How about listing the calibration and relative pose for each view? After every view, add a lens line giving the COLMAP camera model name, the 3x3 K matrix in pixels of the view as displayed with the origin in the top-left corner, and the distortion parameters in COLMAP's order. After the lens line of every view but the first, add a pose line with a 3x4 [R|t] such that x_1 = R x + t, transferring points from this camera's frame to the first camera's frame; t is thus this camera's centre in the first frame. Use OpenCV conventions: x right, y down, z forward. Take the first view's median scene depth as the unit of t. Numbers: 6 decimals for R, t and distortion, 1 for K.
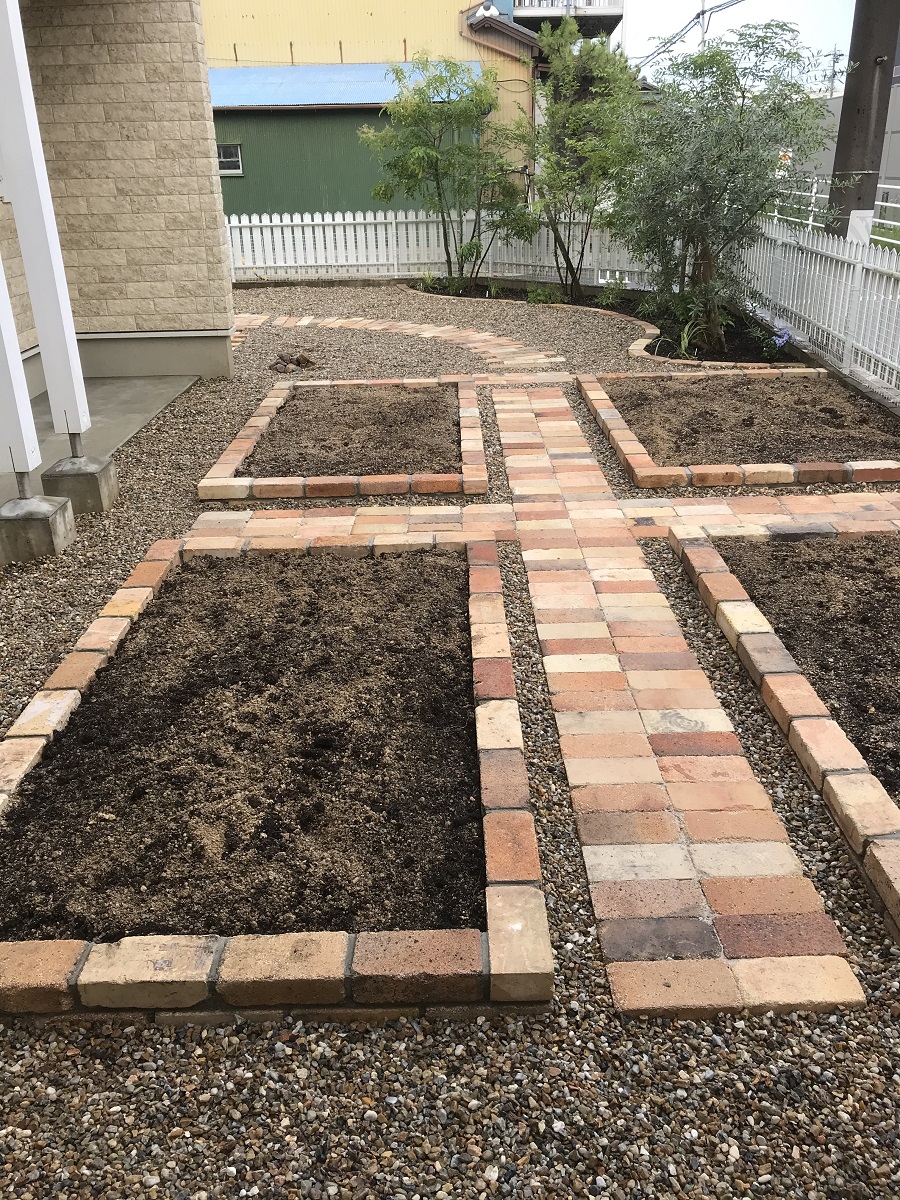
lens RADIAL K [[1002.2, 0, 450.0], [0, 1002.2, 600.0], [0, 0, 1]] dist [0.006509, 0.014265]
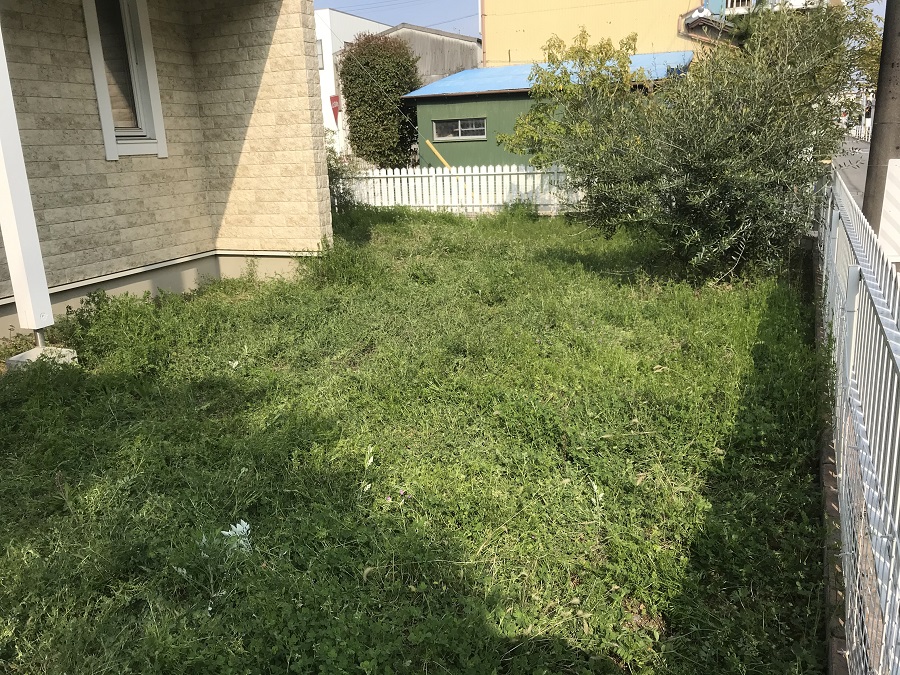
lens RADIAL K [[751.6, 0, 450.0], [0, 751.6, 337.5], [0, 0, 1]] dist [0.006509, 0.014265]
pose [[0.928983, 0.077802, -0.361852, 0.290418], [-0.129747, 0.984073, -0.121512, -0.068419], [0.346635, 0.159832, 0.924282, 0.195067]]
